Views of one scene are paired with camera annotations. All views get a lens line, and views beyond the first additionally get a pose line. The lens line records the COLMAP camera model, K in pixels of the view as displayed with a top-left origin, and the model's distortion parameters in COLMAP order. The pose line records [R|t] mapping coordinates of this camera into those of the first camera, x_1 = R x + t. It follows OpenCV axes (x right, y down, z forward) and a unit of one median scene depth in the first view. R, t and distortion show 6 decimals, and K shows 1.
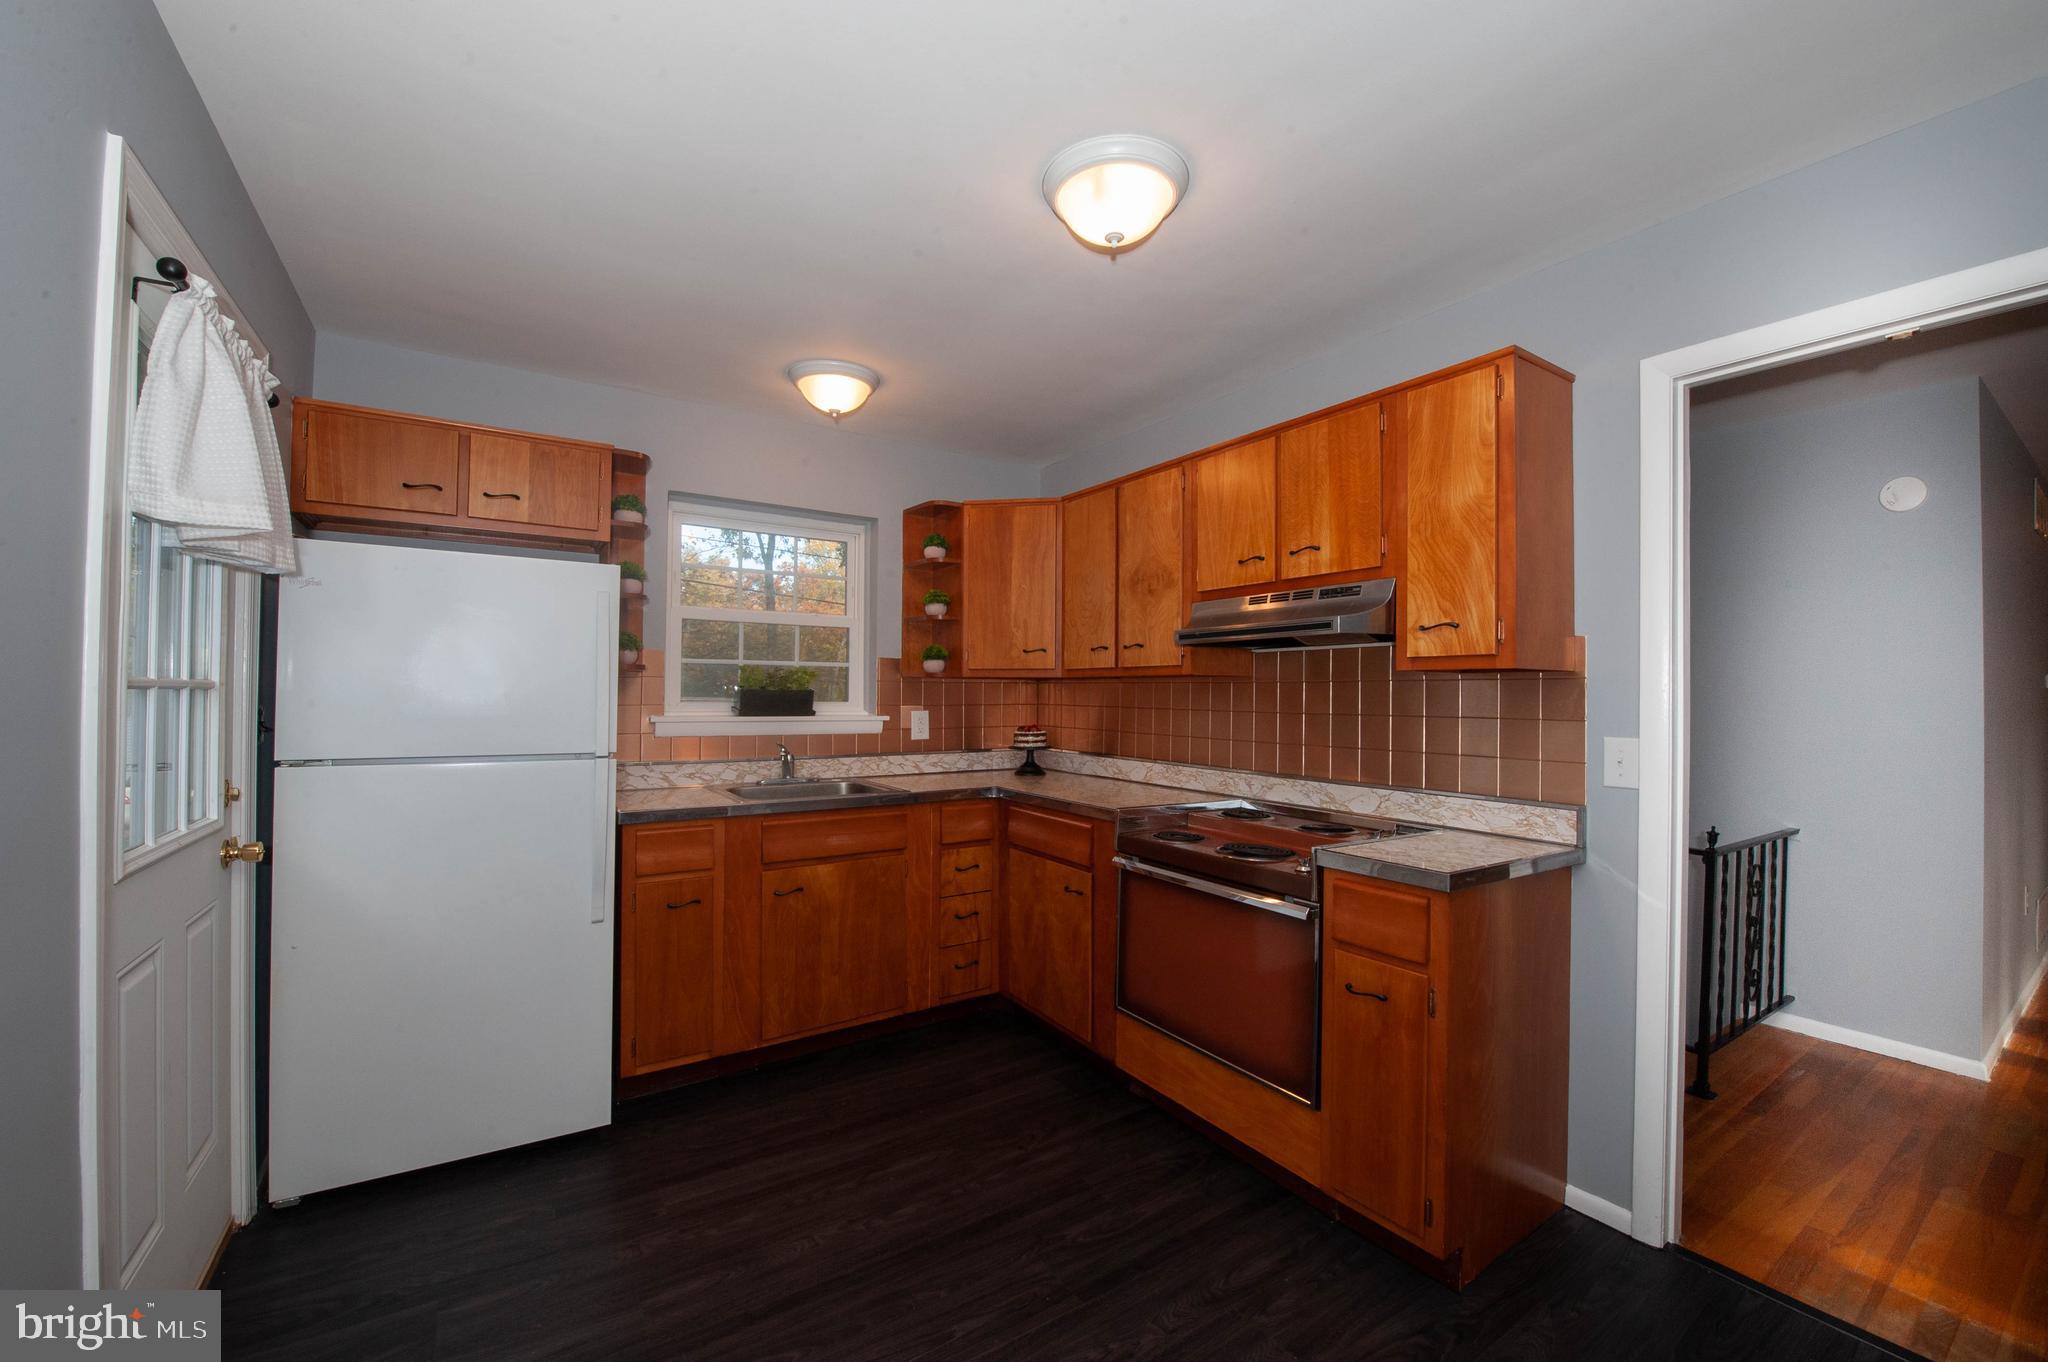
lens RADIAL K [[817.4, 0, 1019.0], [0, 817.4, 682.0], [0, 0, 1]] dist [-0.009605, -0.000232]
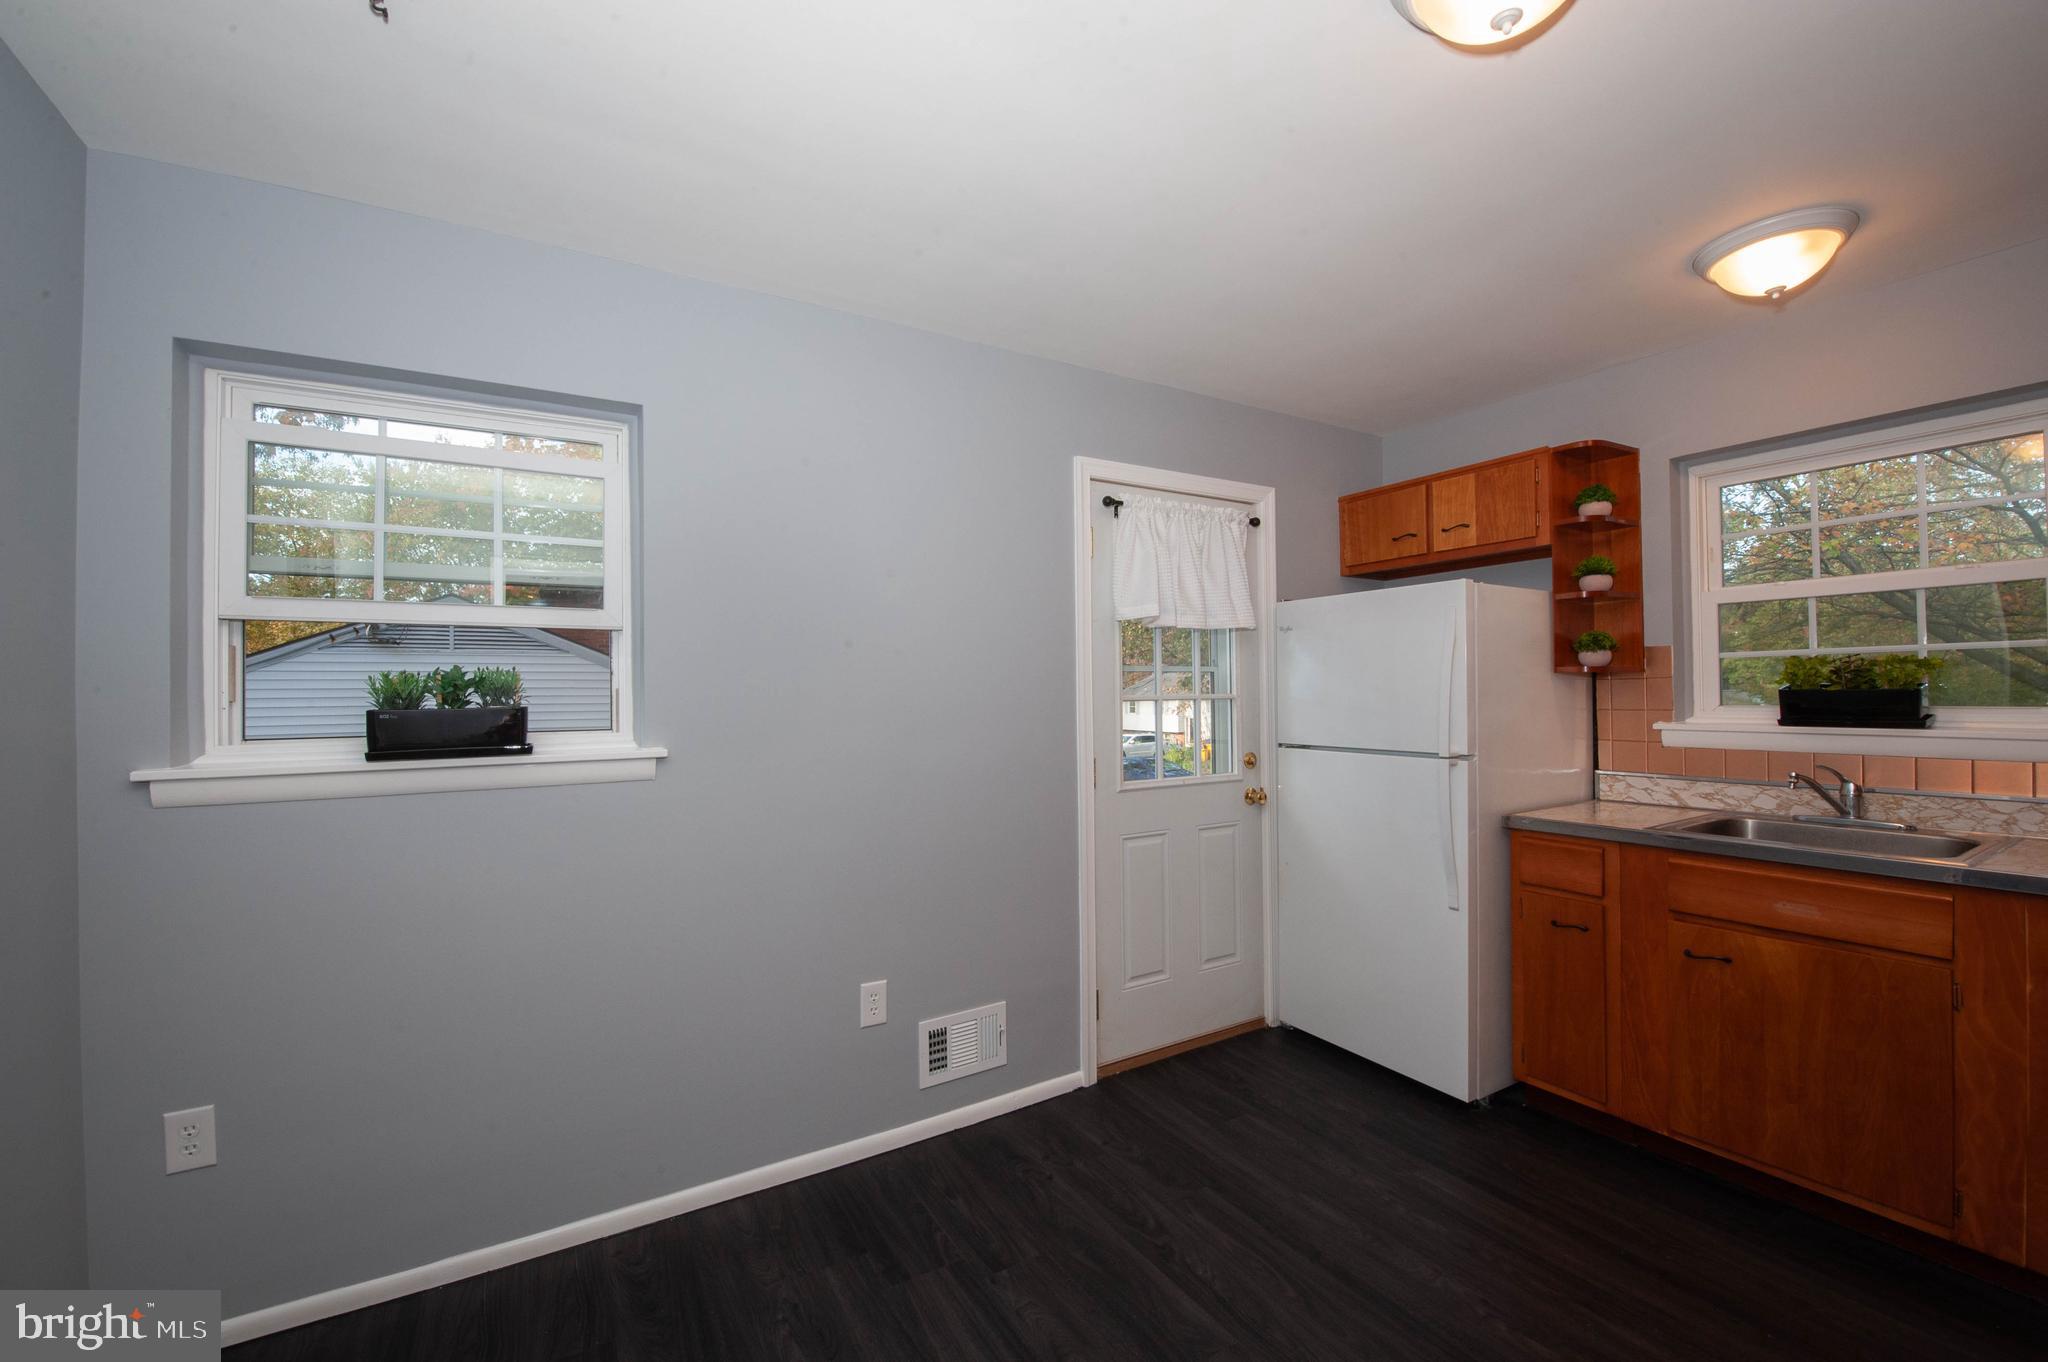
lens RADIAL K [[817.4, 0, 1028.3], [0, 817.4, 683.3], [0, 0, 1]] dist [-0.009605, -0.000232]
pose [[-0.022508, -0.020111, -0.999544, 0.491448], [0.028659, 0.999374, -0.020752, -0.001420], [0.999336, -0.029113, -0.021918, 0.385329]]
